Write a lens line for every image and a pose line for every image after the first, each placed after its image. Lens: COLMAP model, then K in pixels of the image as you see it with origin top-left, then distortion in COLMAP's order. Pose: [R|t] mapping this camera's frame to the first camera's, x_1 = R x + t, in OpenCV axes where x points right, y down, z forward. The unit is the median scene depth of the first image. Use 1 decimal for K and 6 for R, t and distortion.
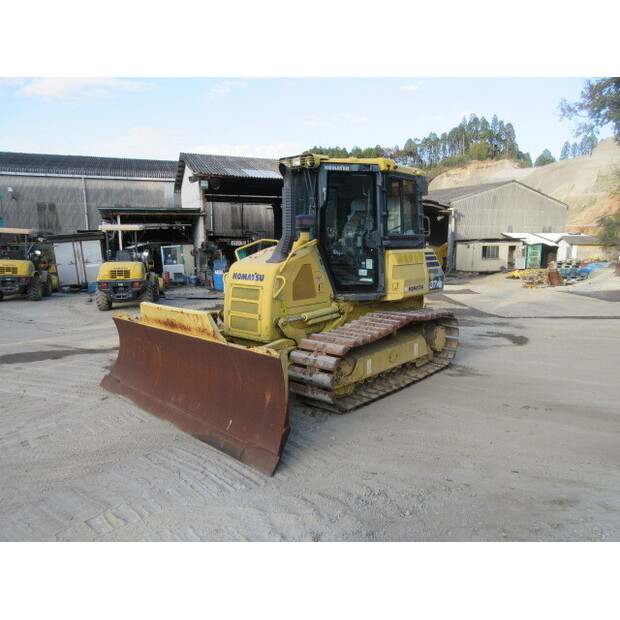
lens RADIAL K [[466.5, 0, 308.4], [0, 466.5, 307.1], [0, 0, 1]] dist [0.003991, 0.010046]
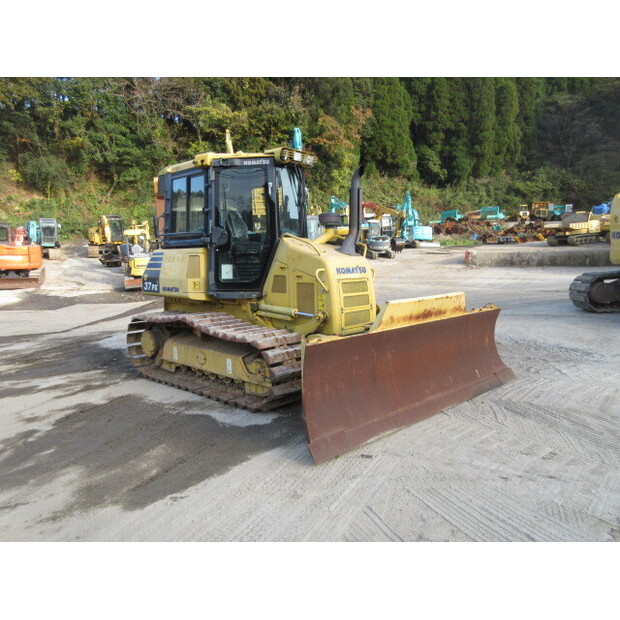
lens RADIAL K [[466.5, 0, 308.4], [0, 466.5, 307.1], [0, 0, 1]] dist [0.003991, 0.010046]
pose [[0.056331, -0.111877, 0.992124, -0.162810], [0.156911, 0.982345, 0.101865, -0.014993], [-0.986005, 0.149937, 0.072891, 0.149472]]
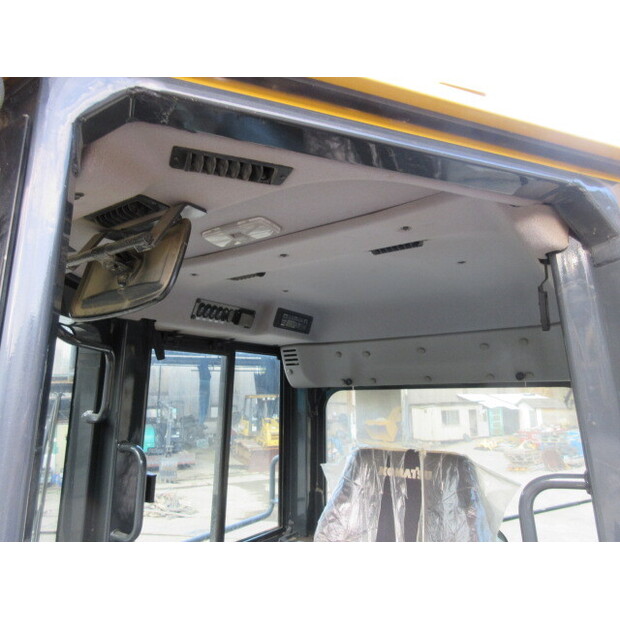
lens RADIAL K [[460.1, 0, 308.3], [0, 460.1, 306.0], [0, 0, 1]] dist [0.039344, -0.072145]
pose [[0.991628, 0.013321, 0.128438, 0.008598], [0.029894, 0.943959, -0.328705, -0.038004], [-0.125619, 0.329793, 0.935658, 0.146582]]
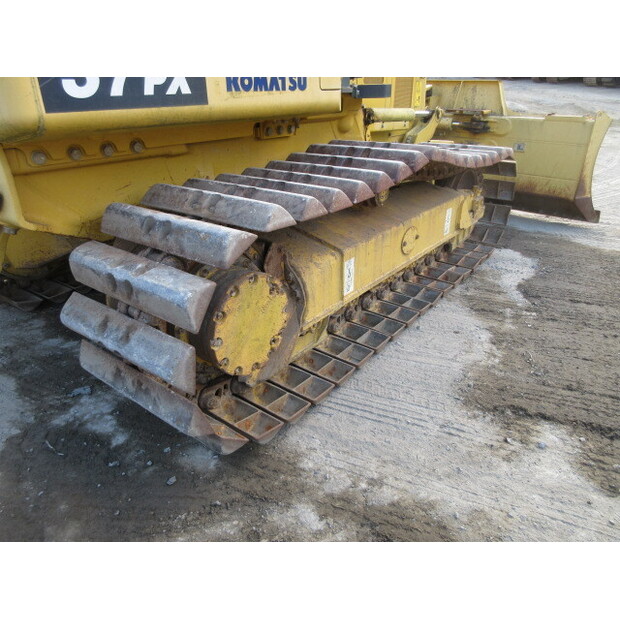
lens RADIAL K [[466.5, 0, 308.4], [0, 466.5, 307.1], [0, 0, 1]] dist [0.003991, 0.010046]
pose [[-0.998198, 0.023720, -0.055125, 0.003466], [-0.011174, 0.829039, 0.559079, -0.019084], [0.058962, 0.558687, -0.827280, 0.259486]]
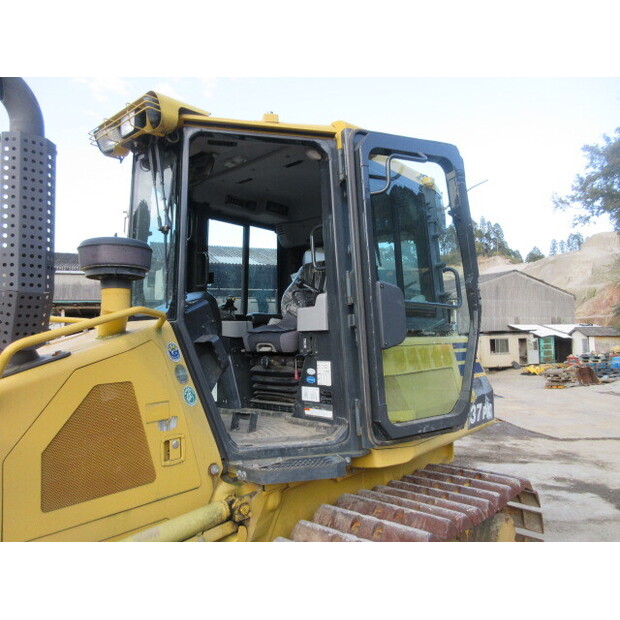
lens RADIAL K [[464.0, 0, 308.9], [0, 464.0, 306.7], [0, 0, 1]] dist [0.002117, 0.009207]
pose [[0.999840, -0.017824, 0.001681, 0.019758], [0.017784, 0.977971, -0.207983, -0.011058], [0.002063, 0.207980, 0.978131, 0.100373]]
